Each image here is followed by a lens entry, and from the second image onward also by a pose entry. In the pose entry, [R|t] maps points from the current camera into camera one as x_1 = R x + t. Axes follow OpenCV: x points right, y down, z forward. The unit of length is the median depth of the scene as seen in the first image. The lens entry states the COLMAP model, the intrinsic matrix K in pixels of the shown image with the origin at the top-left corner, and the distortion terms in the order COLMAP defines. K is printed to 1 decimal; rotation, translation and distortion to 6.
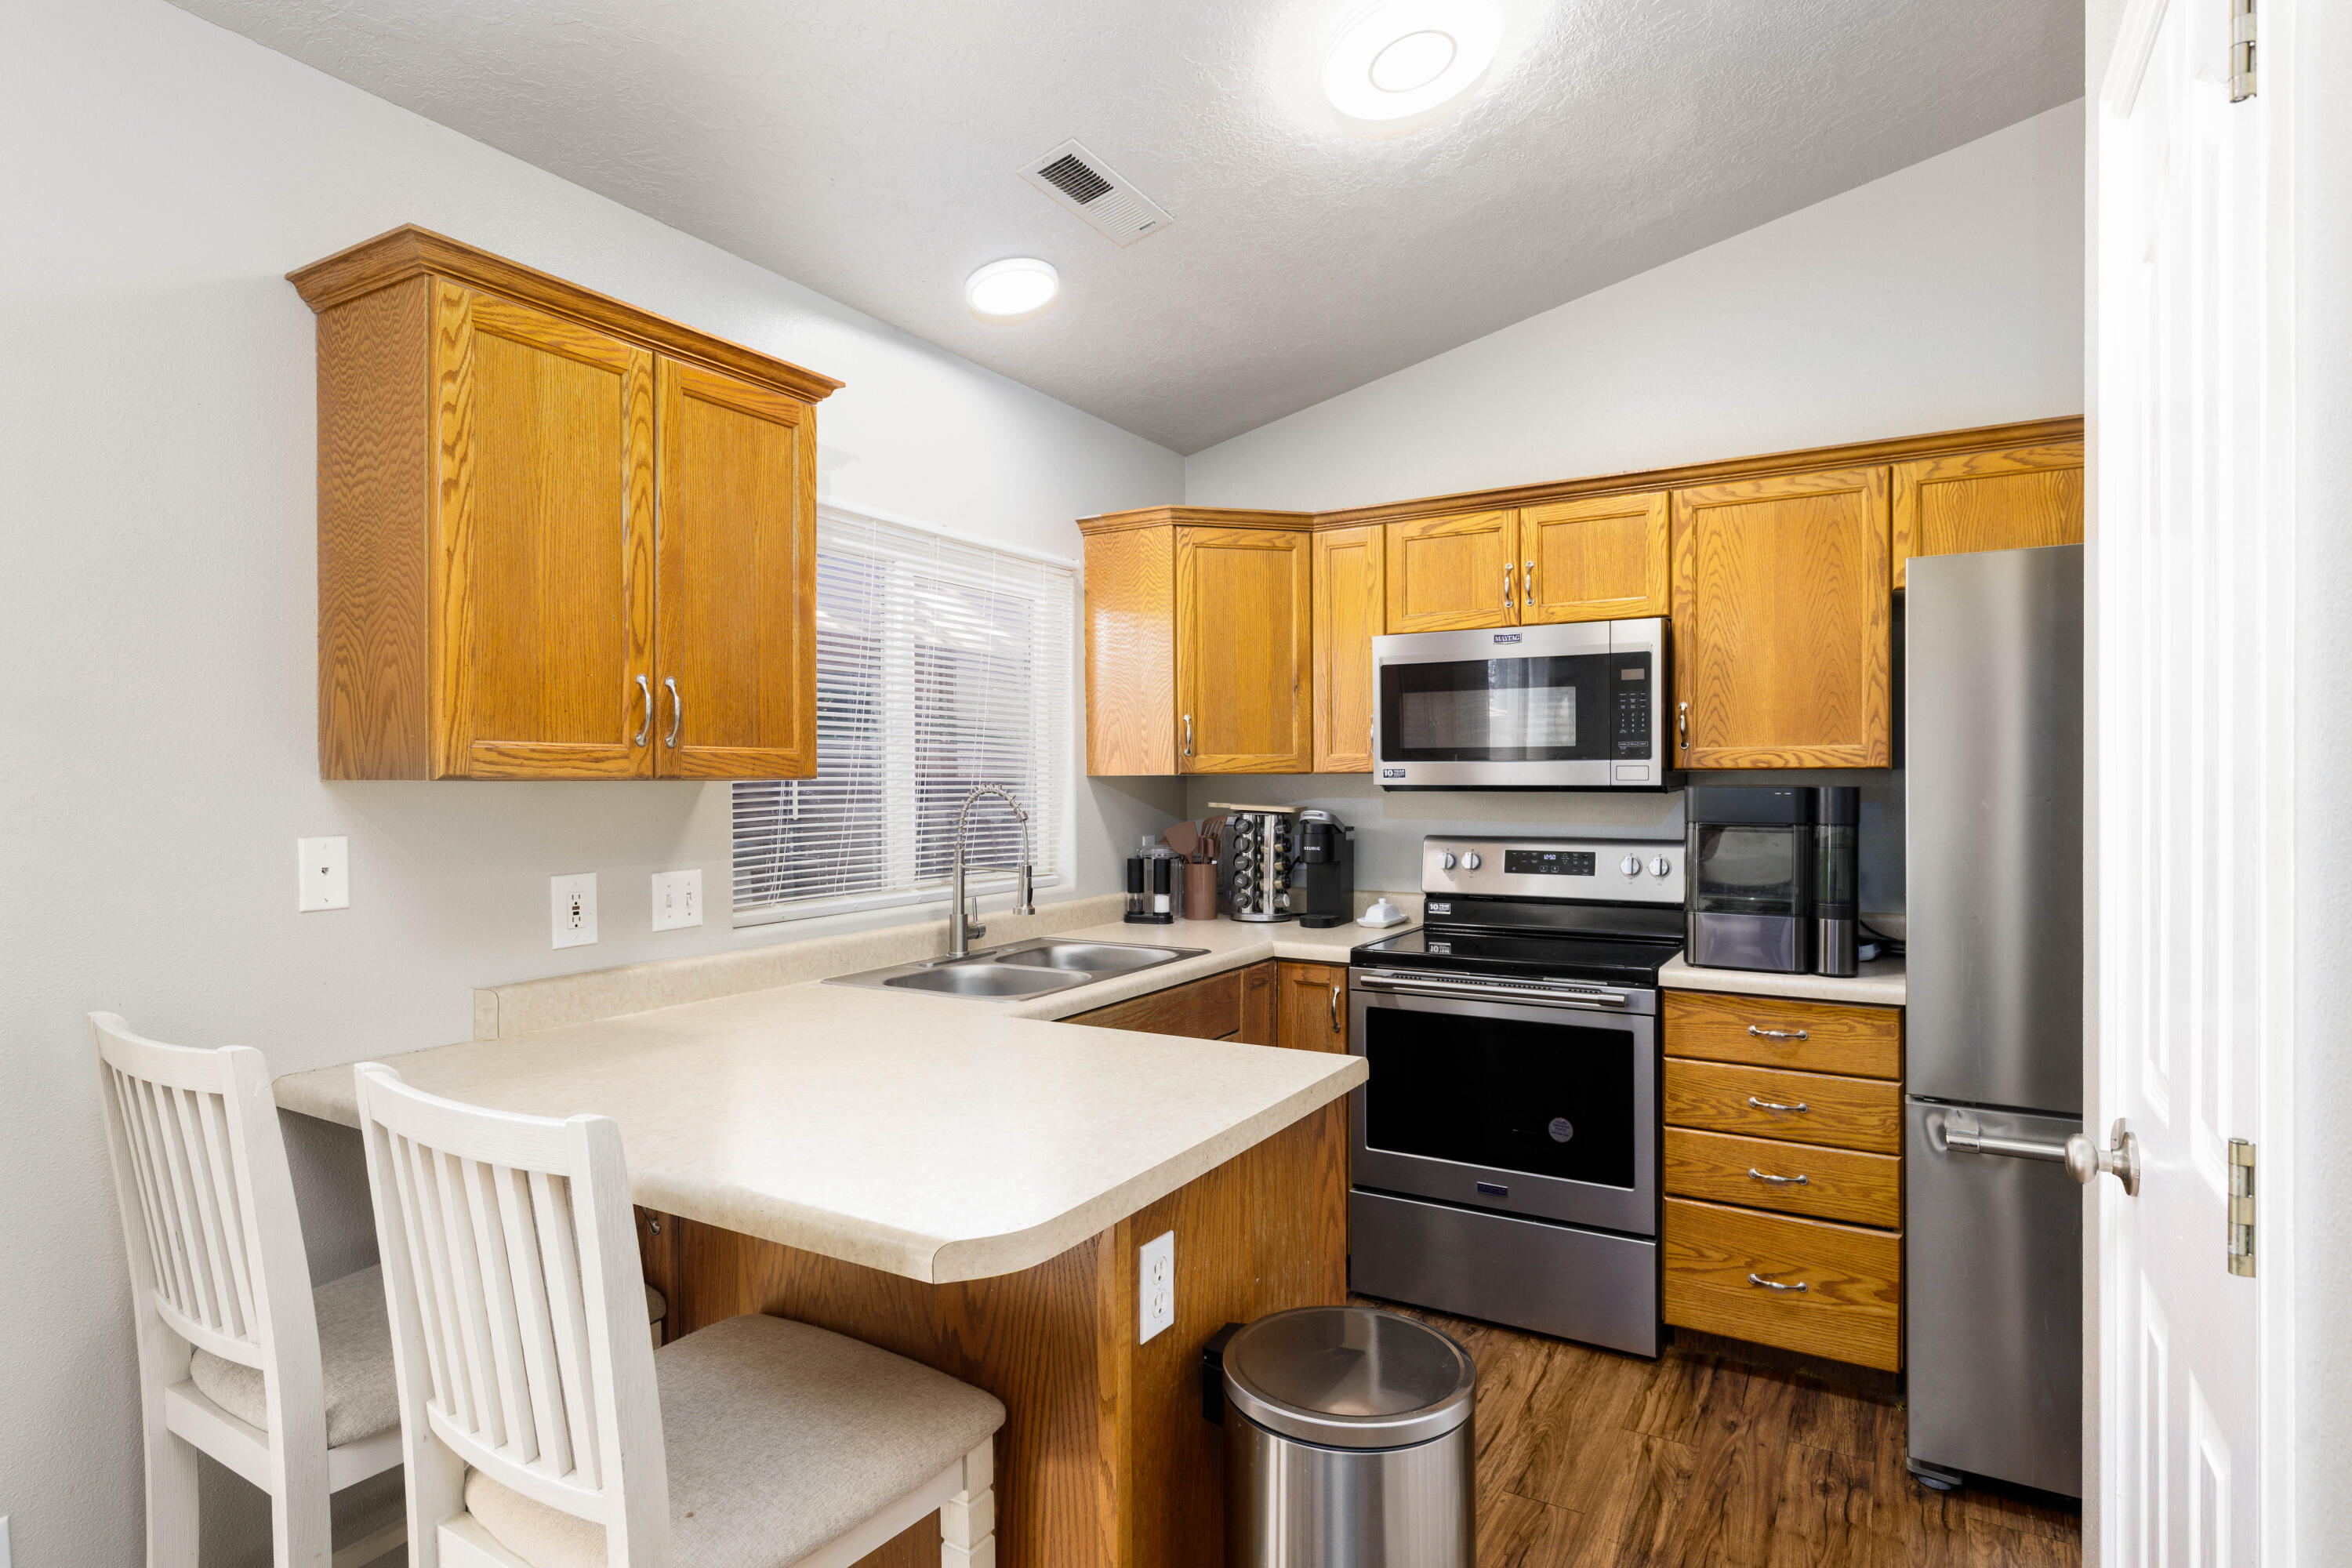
lens RADIAL K [[1261.1, 0, 1174.5], [0, 1261.1, 783.2], [0, 0, 1]] dist [0.000261, -0.000327]
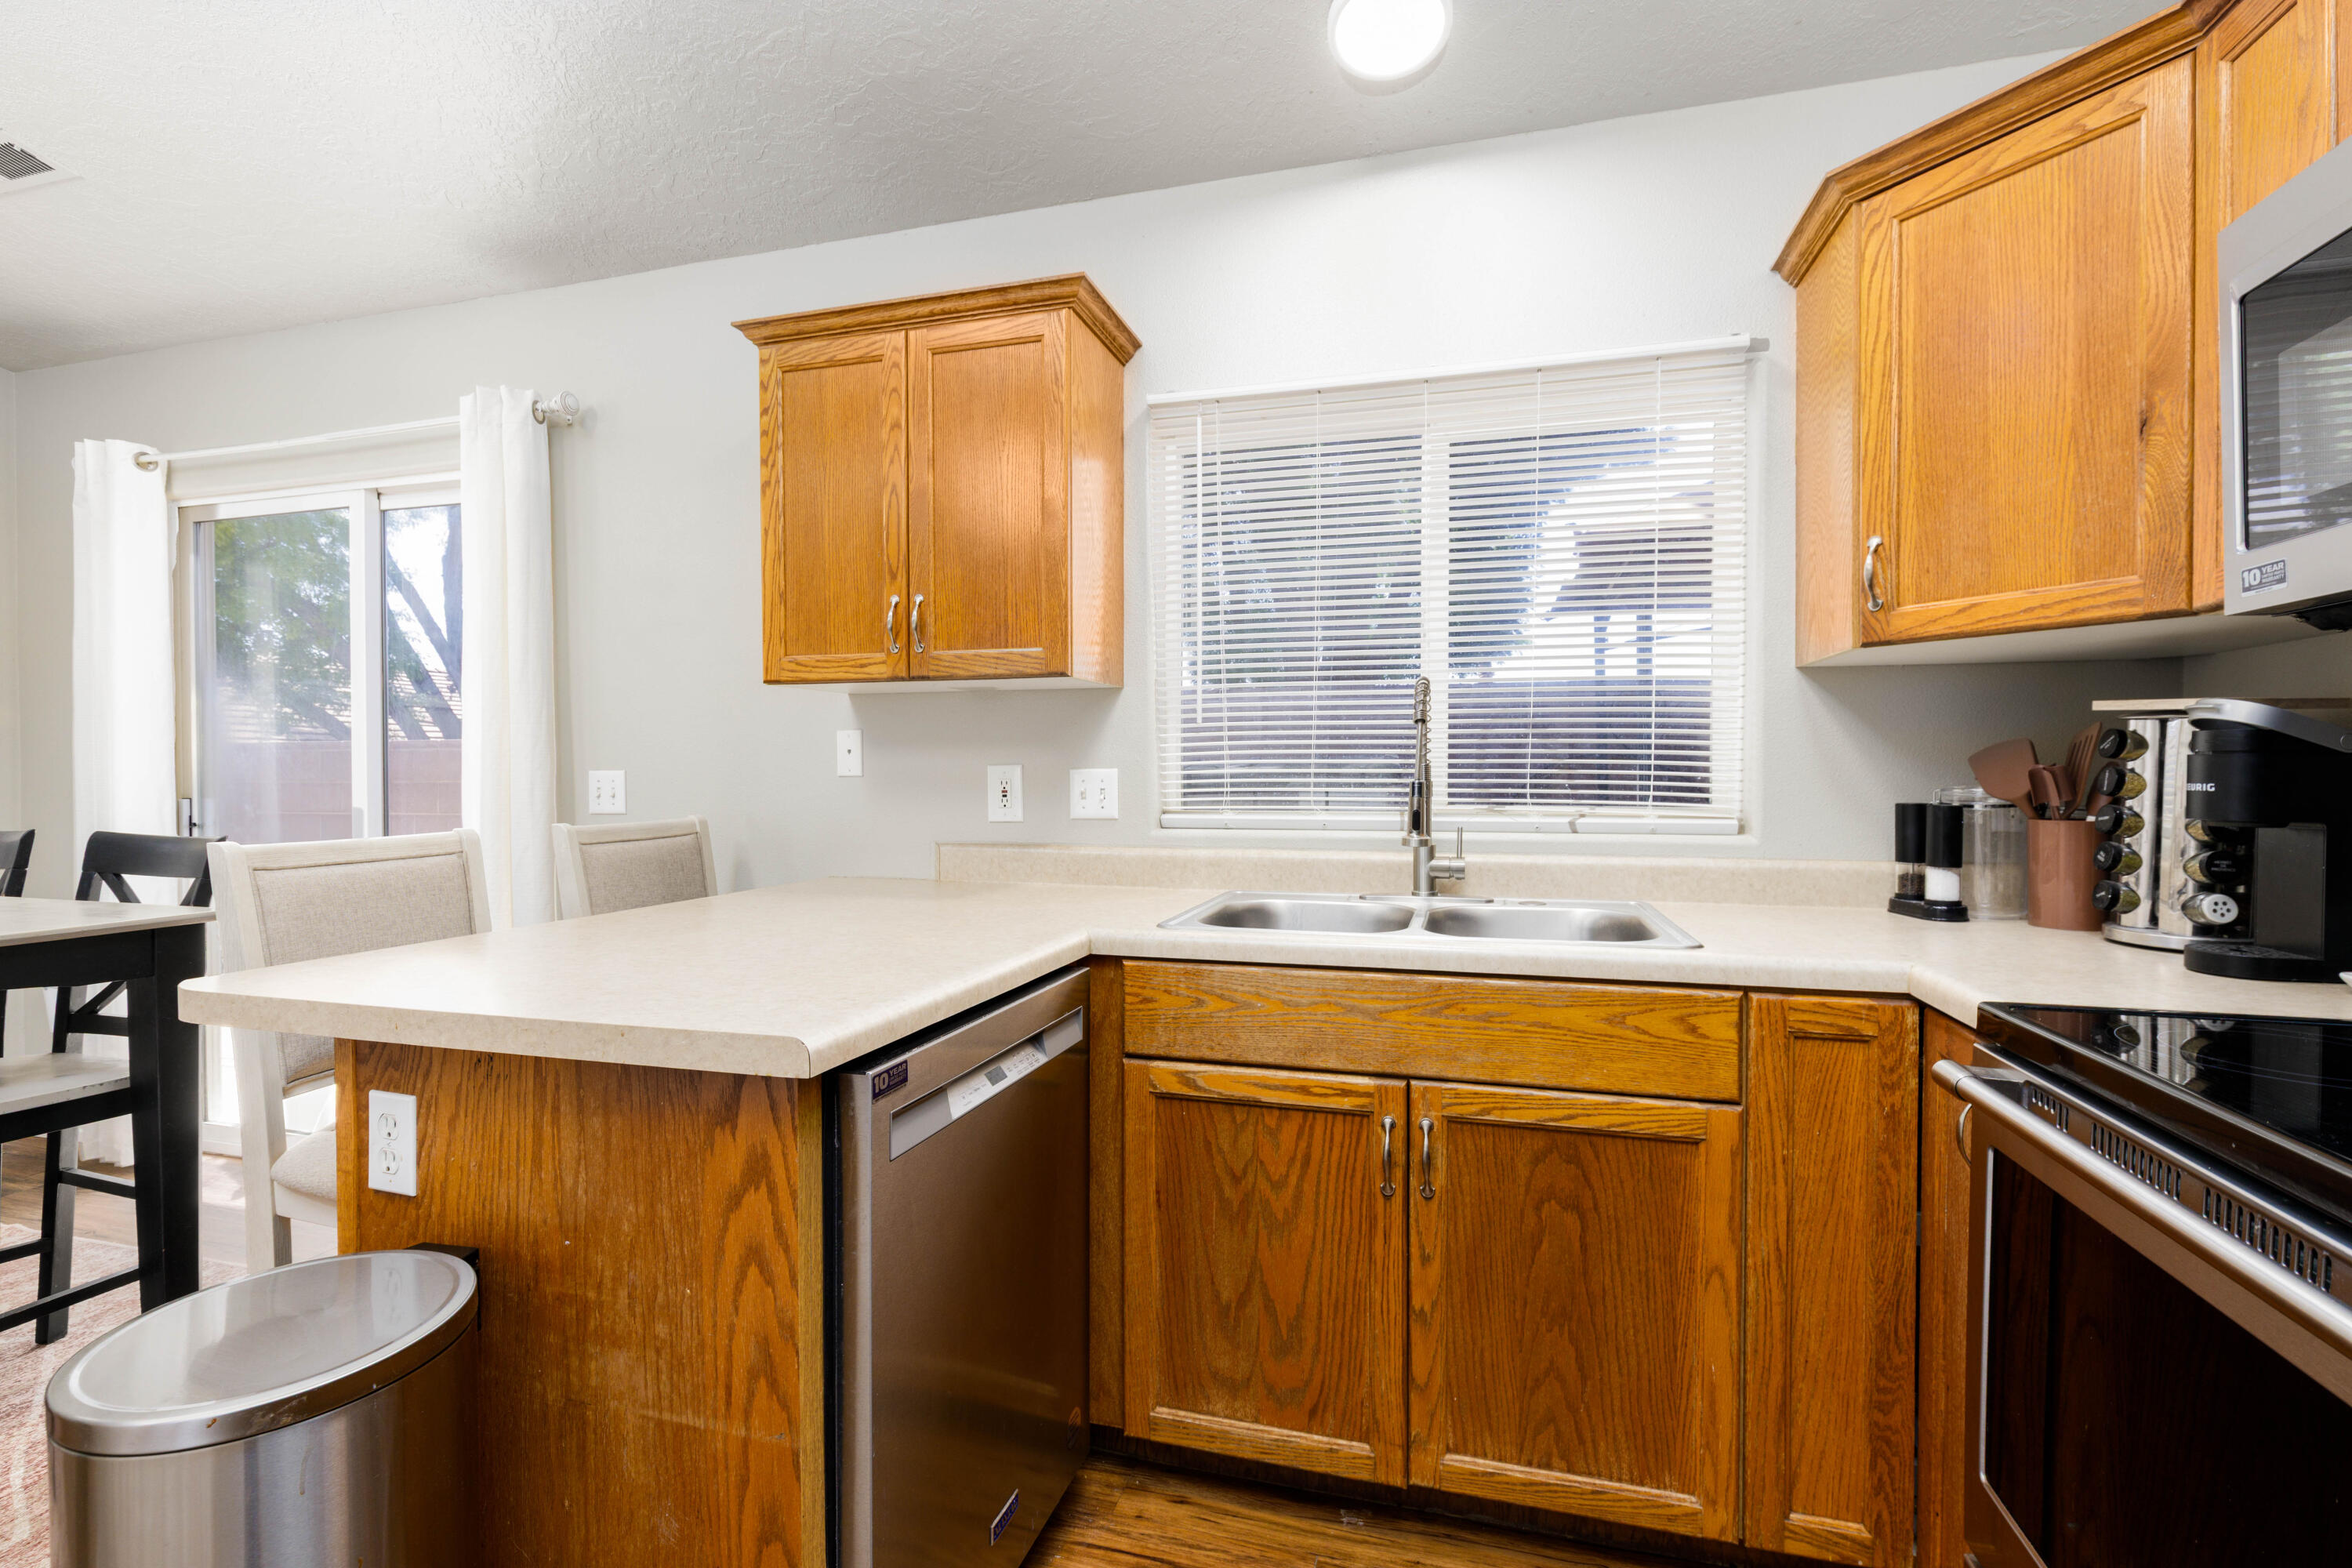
lens RADIAL K [[1057.3, 0, 1177.2], [0, 1057.3, 782.2], [0, 0, 1]] dist [0.001469, -0.000254]
pose [[0.242286, 0.013785, -0.970107, 0.628911], [-0.005780, 0.999902, 0.012765, 0.079454], [0.970188, 0.002515, 0.242342, 0.964853]]
